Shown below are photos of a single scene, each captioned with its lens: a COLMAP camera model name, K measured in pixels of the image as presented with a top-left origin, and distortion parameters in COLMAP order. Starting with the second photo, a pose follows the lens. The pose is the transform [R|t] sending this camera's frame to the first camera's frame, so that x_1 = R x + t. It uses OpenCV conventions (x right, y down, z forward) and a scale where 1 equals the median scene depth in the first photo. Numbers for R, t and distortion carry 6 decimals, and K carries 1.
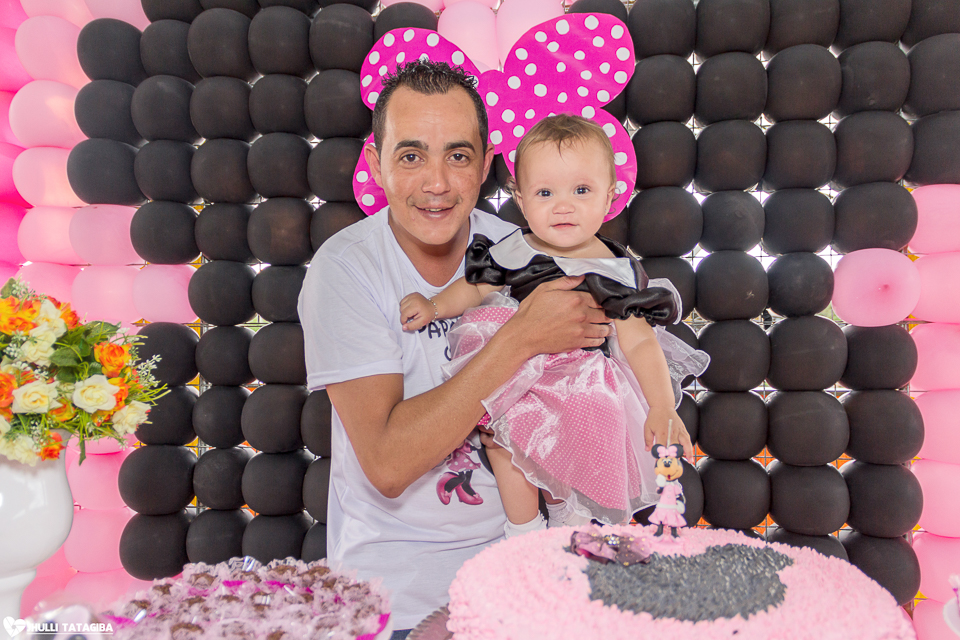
lens RADIAL K [[754.0, 0, 483.4], [0, 754.0, 323.6], [0, 0, 1]] dist [0.042211, -0.033295]
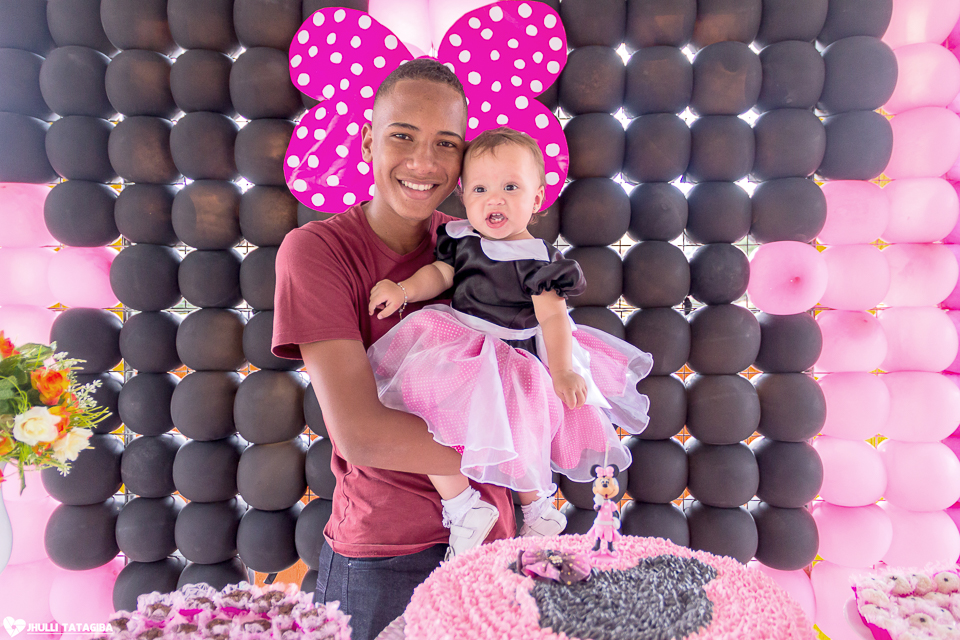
lens RADIAL K [[754.0, 0, 483.4], [0, 754.0, 323.6], [0, 0, 1]] dist [0.042211, -0.033295]
pose [[0.994617, -0.004991, 0.103504, -0.018216], [-0.001875, 0.997809, 0.066132, -0.052540], [-0.103607, -0.065970, 0.992428, -0.014407]]
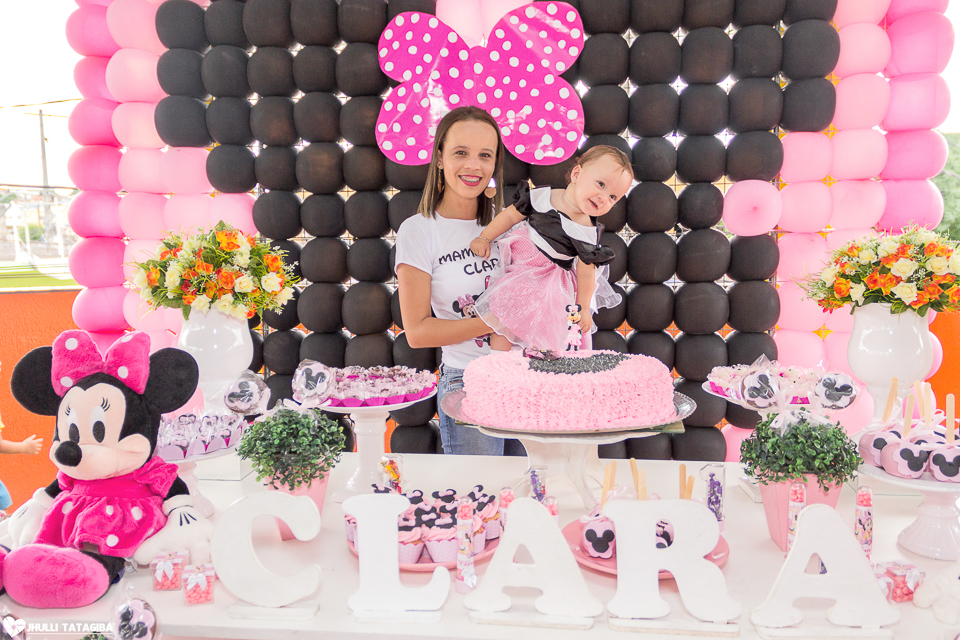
lens RADIAL K [[800.1, 0, 479.7], [0, 800.1, 323.1], [0, 0, 1]] dist [0.064373, -0.076619]
pose [[0.999799, -0.011861, 0.016183, -0.014738], [0.009821, 0.992629, 0.120790, -0.020885], [-0.017497, -0.120607, 0.992546, -0.491350]]
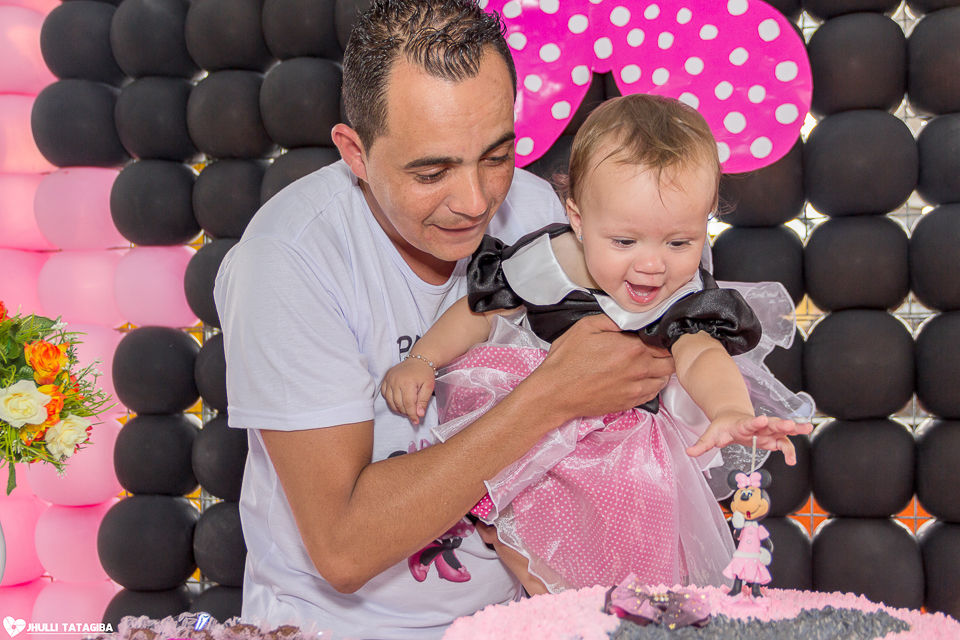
lens RADIAL K [[1183.5, 0, 491.4], [0, 1183.5, 322.1], [0, 0, 1]] dist [-0.017923, 0.000647]
pose [[0.987213, -0.014571, -0.158740, 0.086550], [0.012775, 0.999842, -0.012327, 0.013891], [0.158895, 0.010141, 0.987243, -0.072384]]
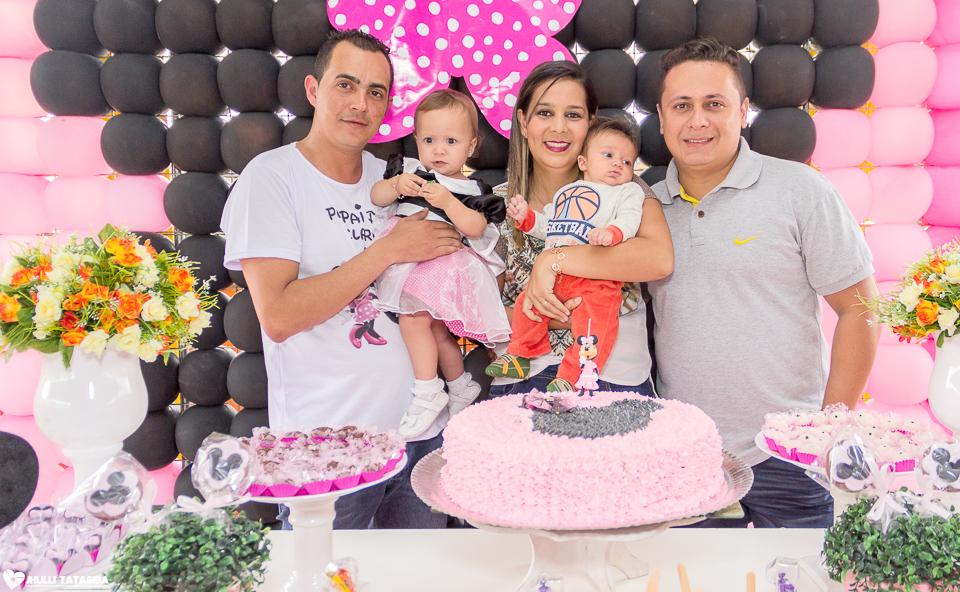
lens RADIAL K [[869.1, 0, 547.8], [0, 869.1, 288.6], [0, 0, 1]] dist [0.077497, -0.094643]
pose [[0.991651, -0.020851, 0.127253, -0.022307], [0.007549, 0.994535, 0.104135, -0.051477], [-0.128729, -0.102305, 0.986389, -0.310020]]
